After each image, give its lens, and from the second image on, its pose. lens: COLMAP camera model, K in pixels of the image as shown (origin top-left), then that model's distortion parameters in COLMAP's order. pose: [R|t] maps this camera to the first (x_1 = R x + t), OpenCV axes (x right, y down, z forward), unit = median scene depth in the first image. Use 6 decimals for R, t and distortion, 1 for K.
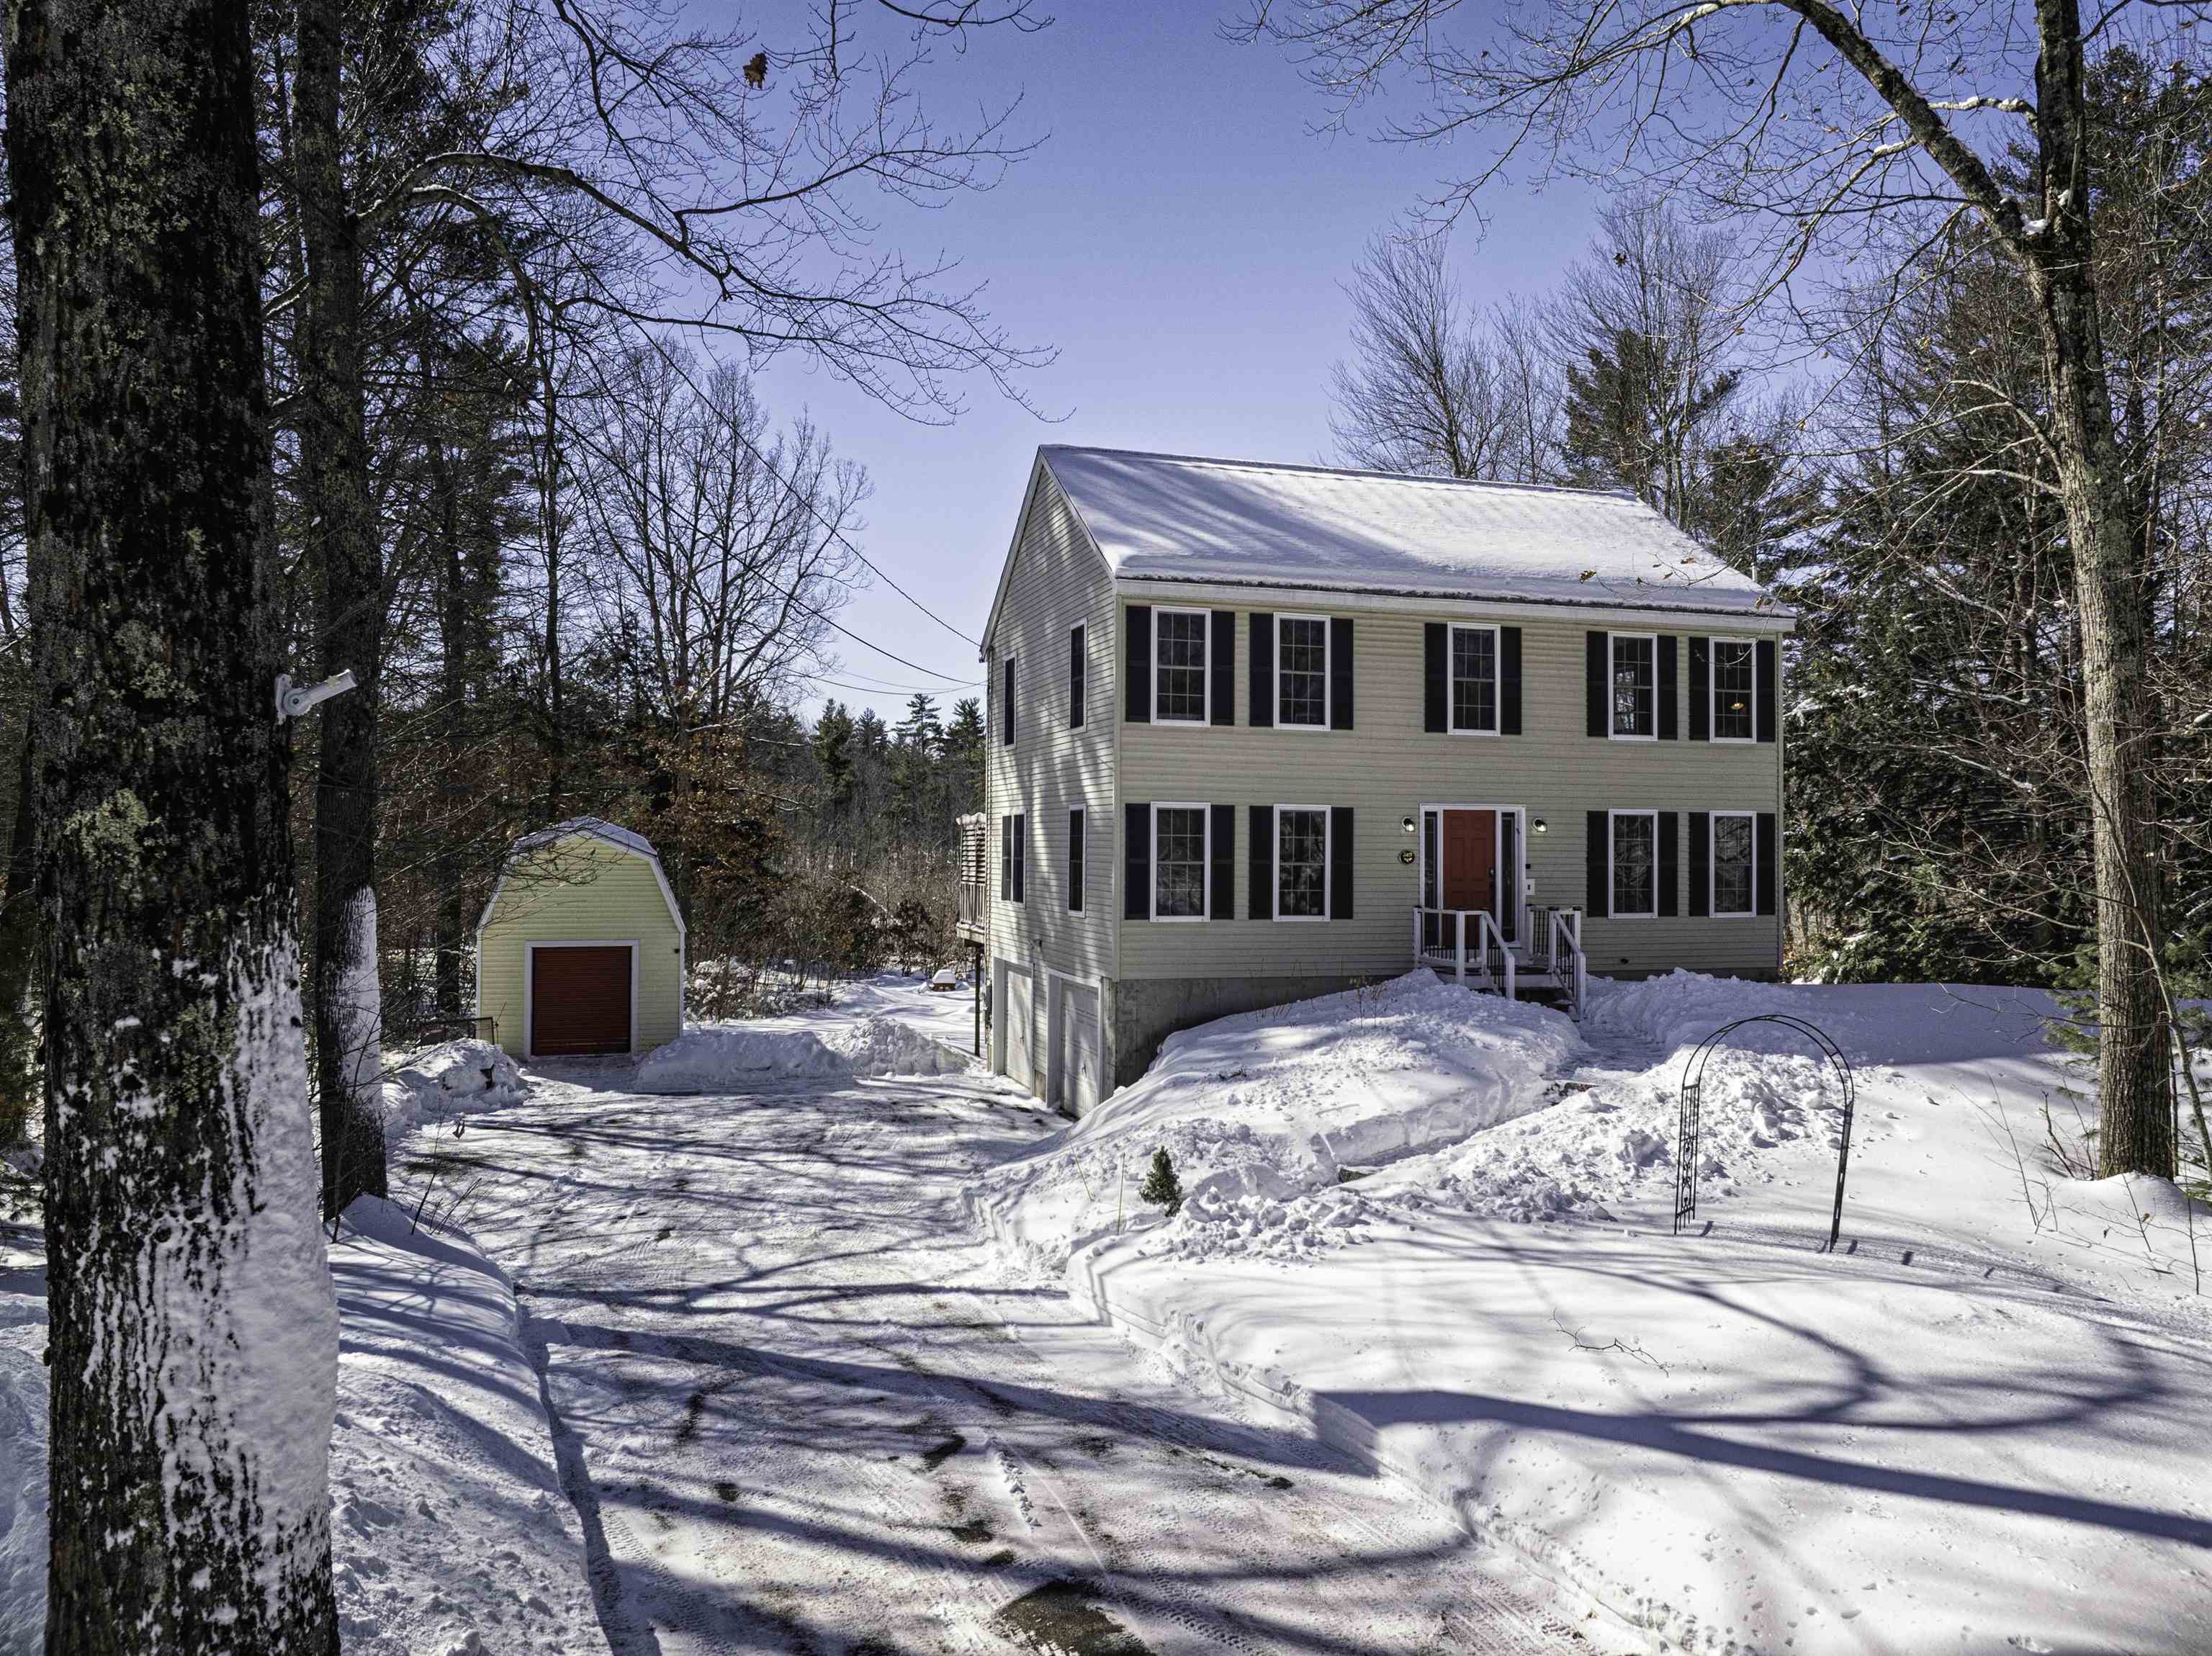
lens RADIAL K [[1536.1, 0, 1106.4], [0, 1536.1, 819.1], [0, 0, 1]] dist [-0.006782, -0.069269]
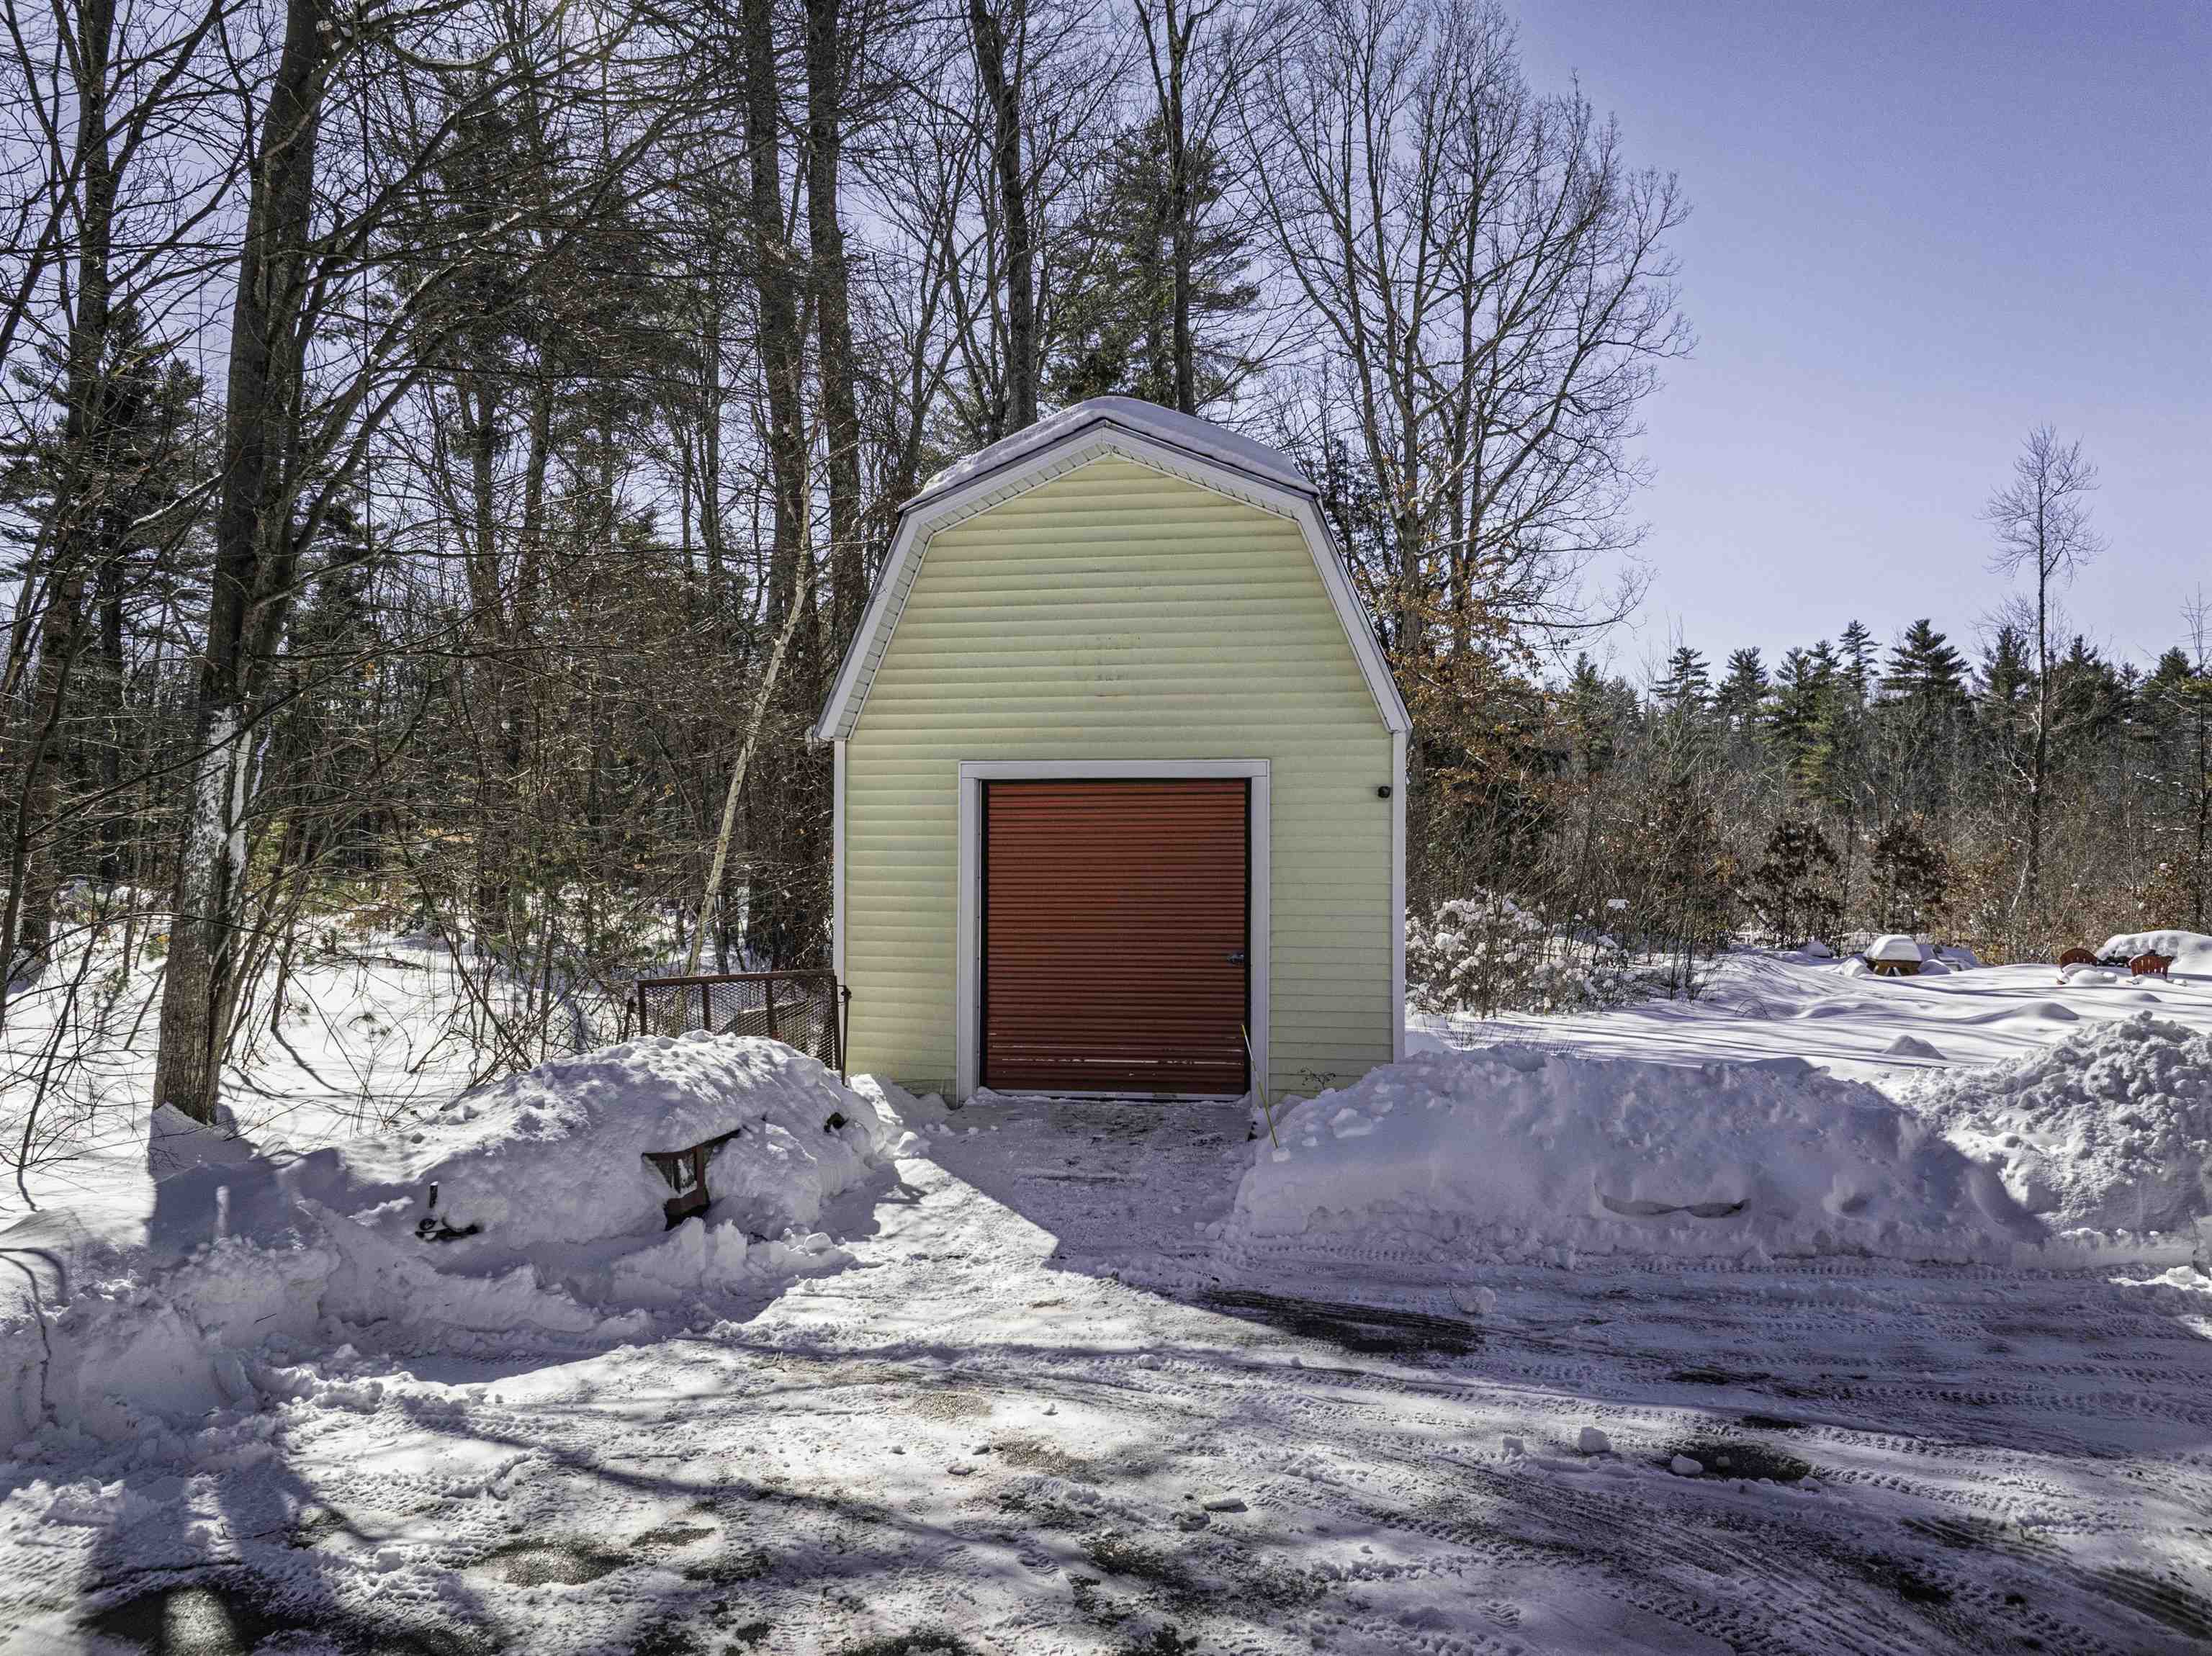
lens RADIAL K [[1565.8, 0, 1115.2], [0, 1565.8, 824.5], [0, 0, 1]] dist [-0.052716, -0.002450]
pose [[0.895590, -0.009244, -0.444784, -0.236776], [0.012537, 0.999911, 0.004462, 0.117166], [0.444704, -0.009573, 0.895627, 0.874856]]
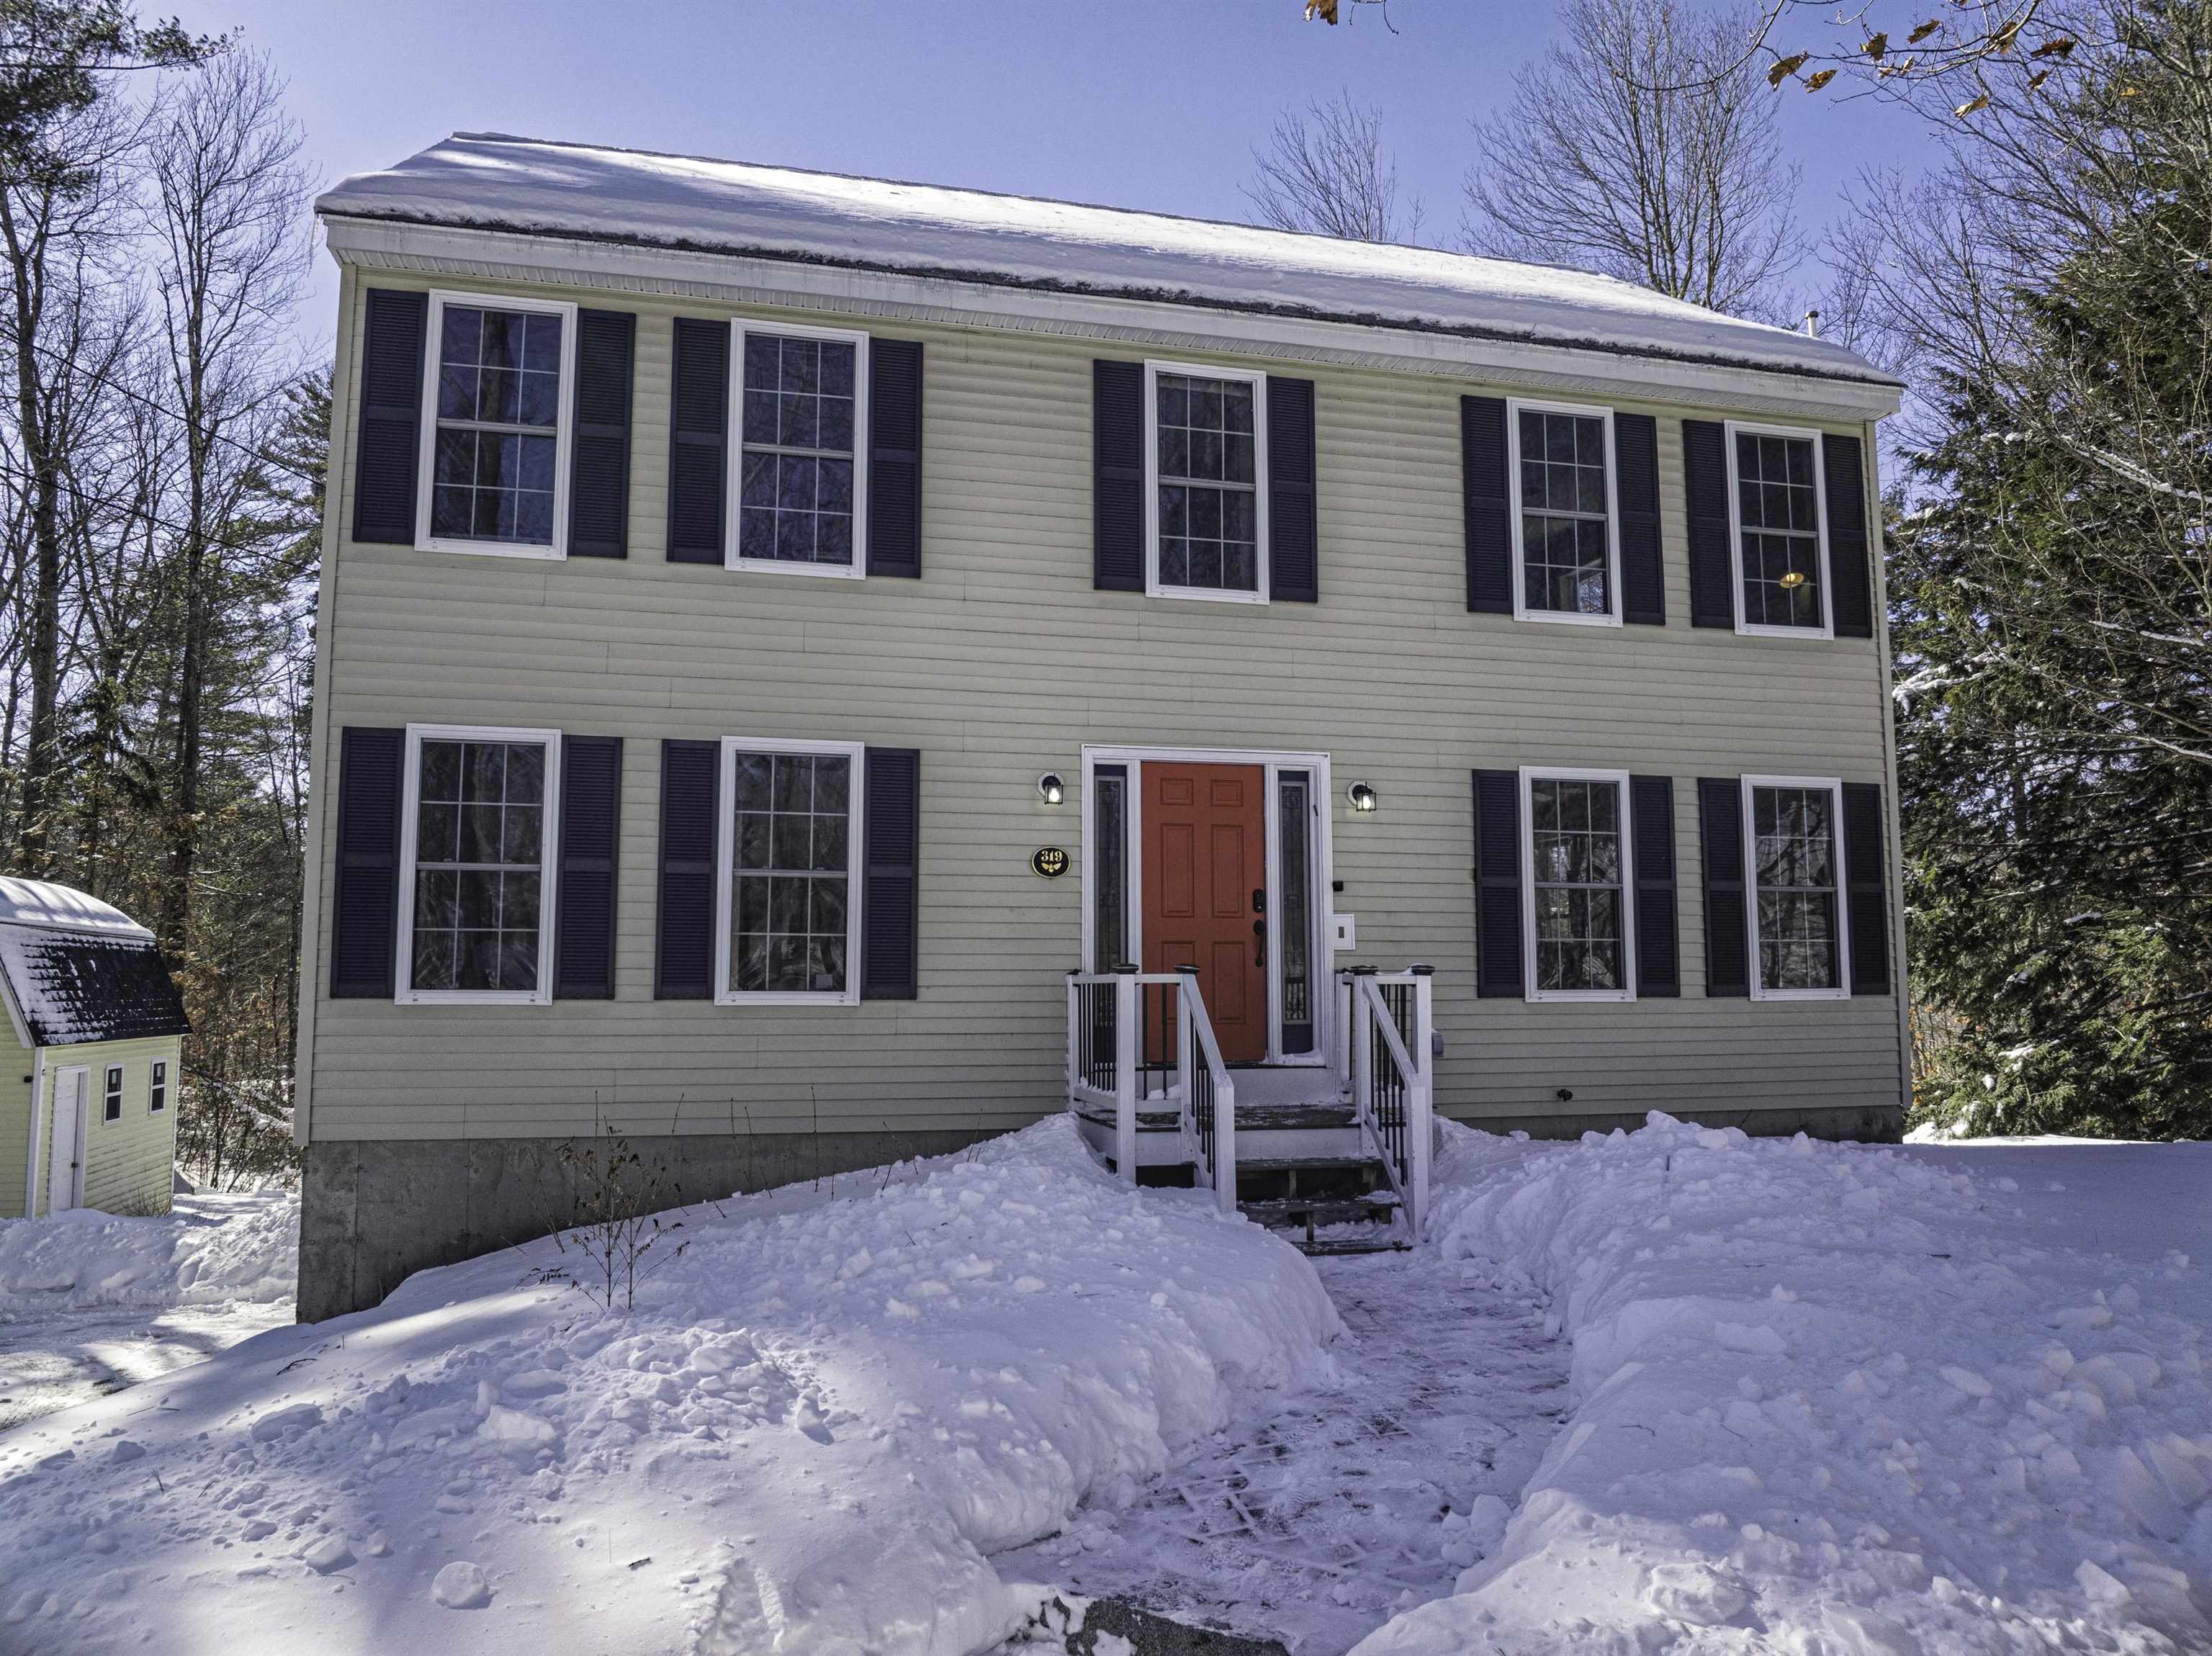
lens RADIAL K [[1536.1, 0, 1106.4], [0, 1536.1, 819.1], [0, 0, 1]] dist [-0.006782, -0.069269]
pose [[0.999046, -0.011294, -0.042176, 0.225972], [0.007565, 0.996131, -0.087554, 0.050530], [0.043001, 0.087151, 0.995267, 0.541525]]
